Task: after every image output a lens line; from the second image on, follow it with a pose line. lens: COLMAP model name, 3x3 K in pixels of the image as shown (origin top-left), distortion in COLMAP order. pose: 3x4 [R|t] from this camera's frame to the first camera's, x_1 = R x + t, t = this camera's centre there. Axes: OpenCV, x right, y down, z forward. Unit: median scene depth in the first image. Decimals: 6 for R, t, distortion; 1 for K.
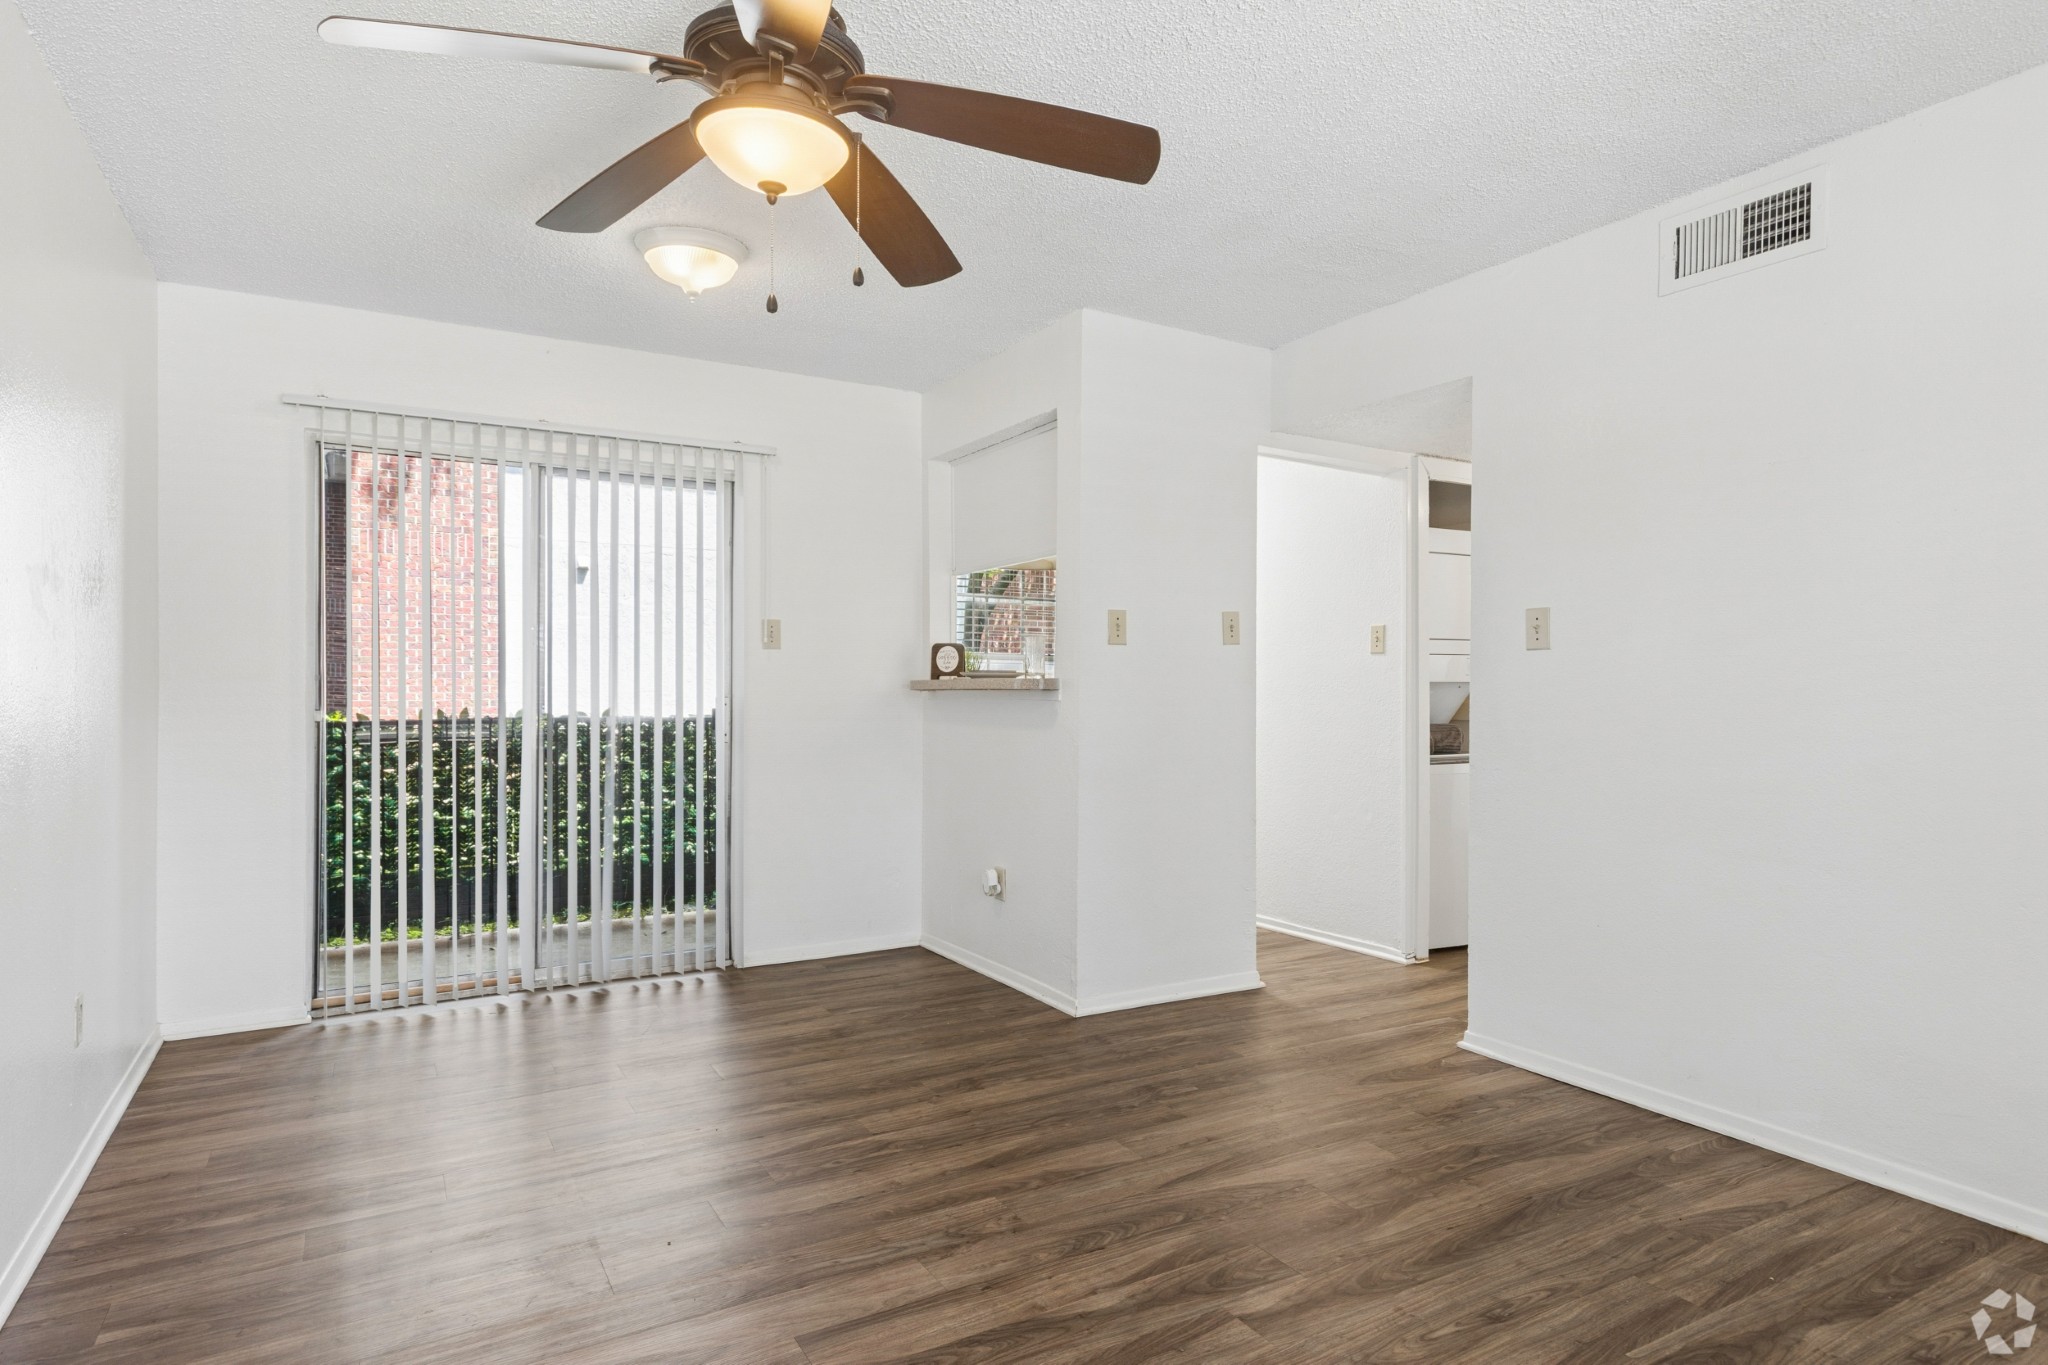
lens RADIAL K [[1165.4, 0, 1044.2], [0, 1165.4, 679.2], [0, 0, 1]] dist [0.004509, 0.000887]
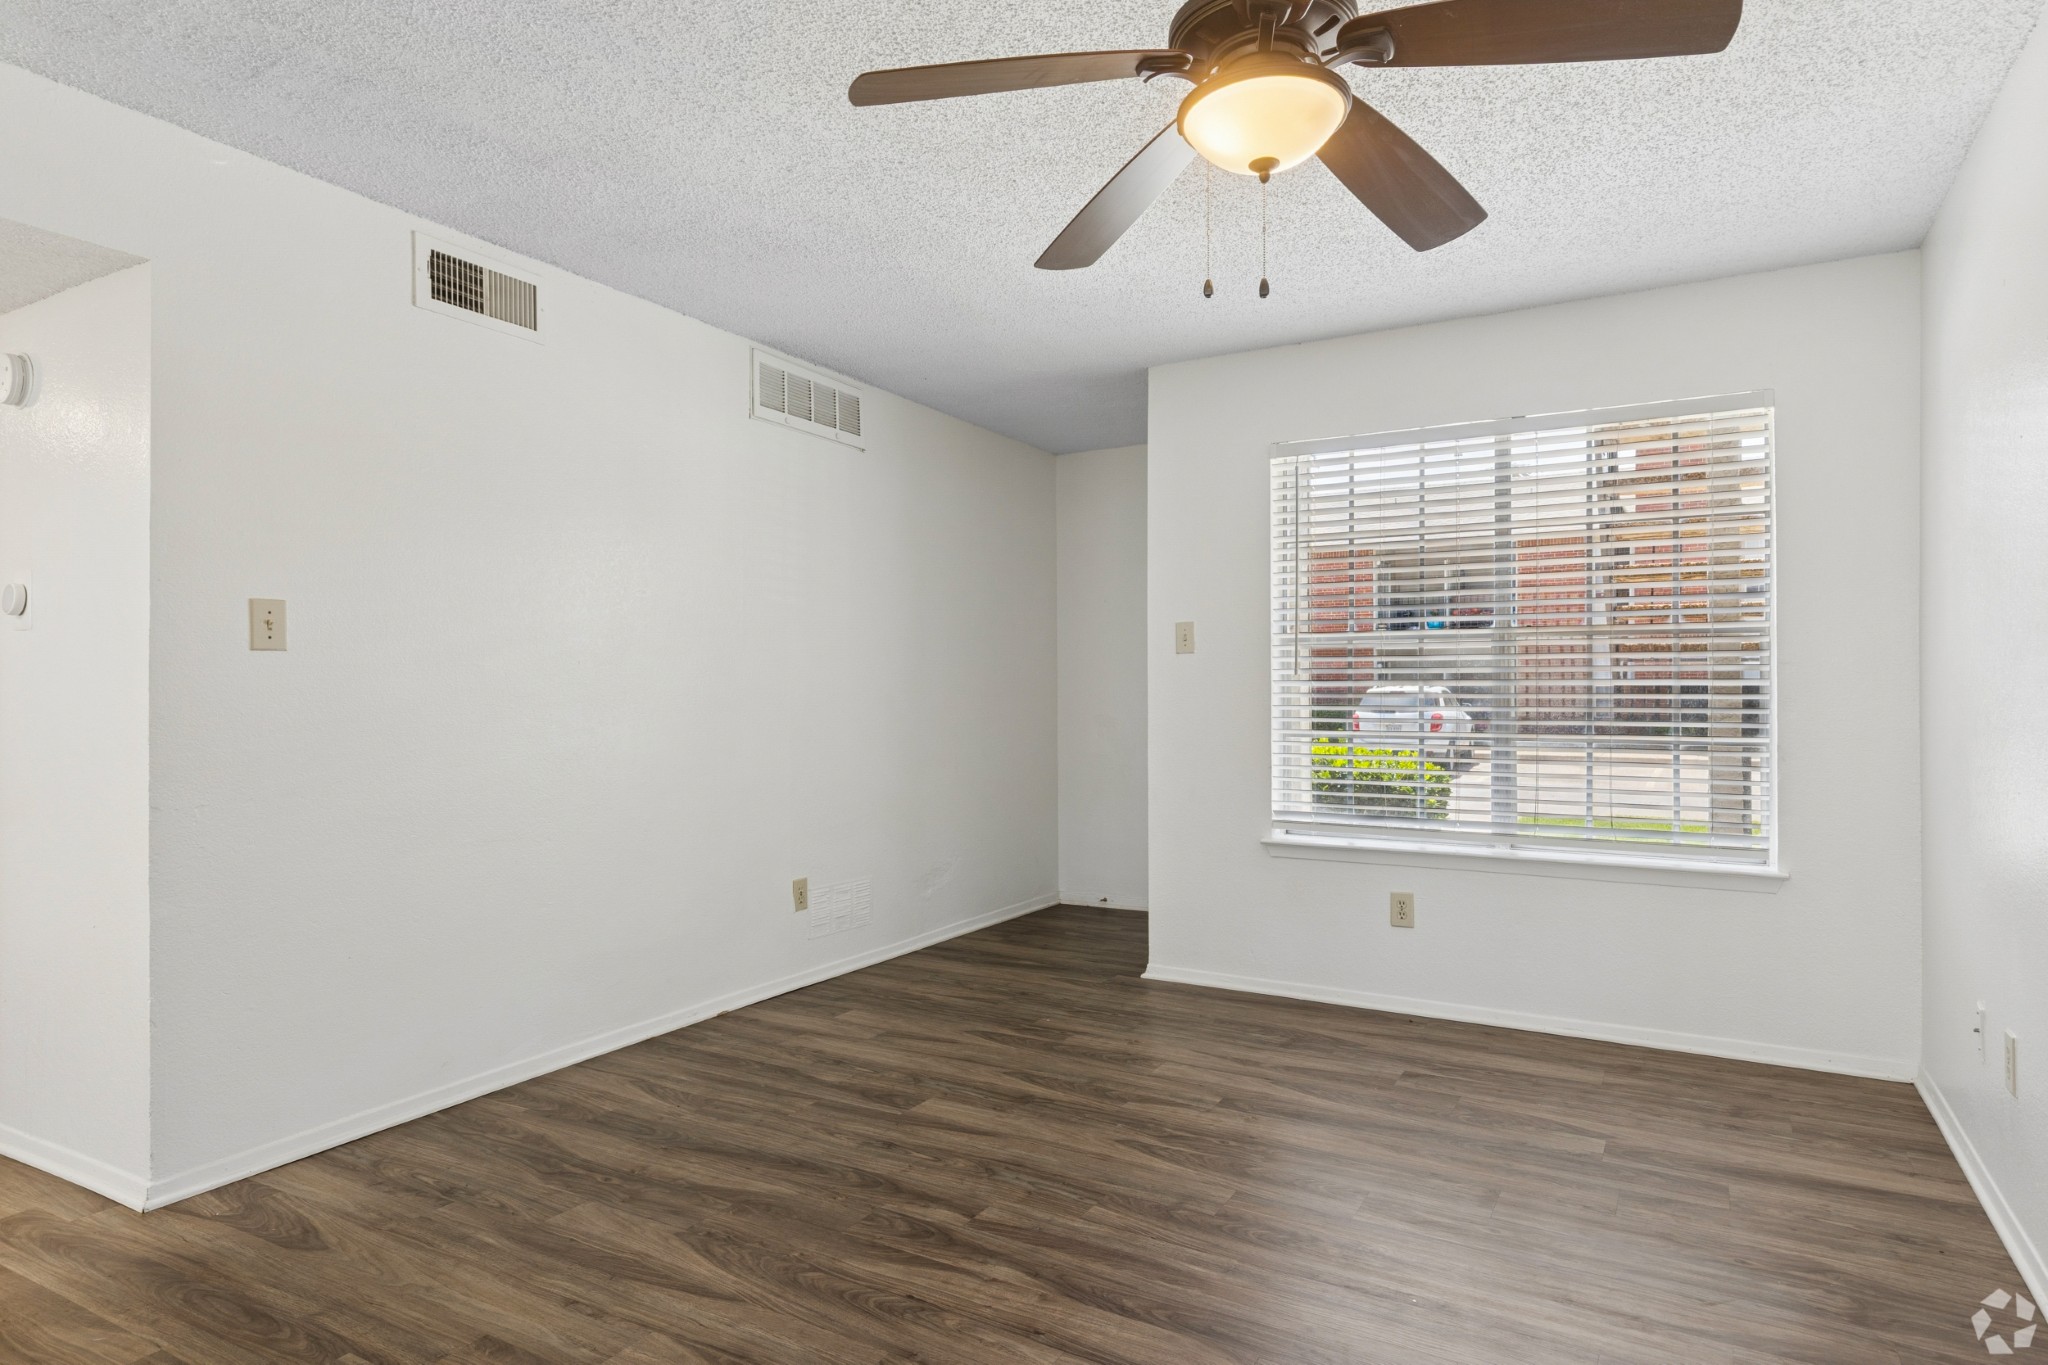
lens RADIAL K [[1165.4, 0, 1043.0], [0, 1165.4, 685.1], [0, 0, 1]] dist [0.004509, 0.000887]
pose [[-0.507672, 0.003355, 0.861544, -0.747827], [0.004006, 0.999991, -0.001534, 0.004865], [-0.861541, 0.002672, -0.507681, 1.282618]]
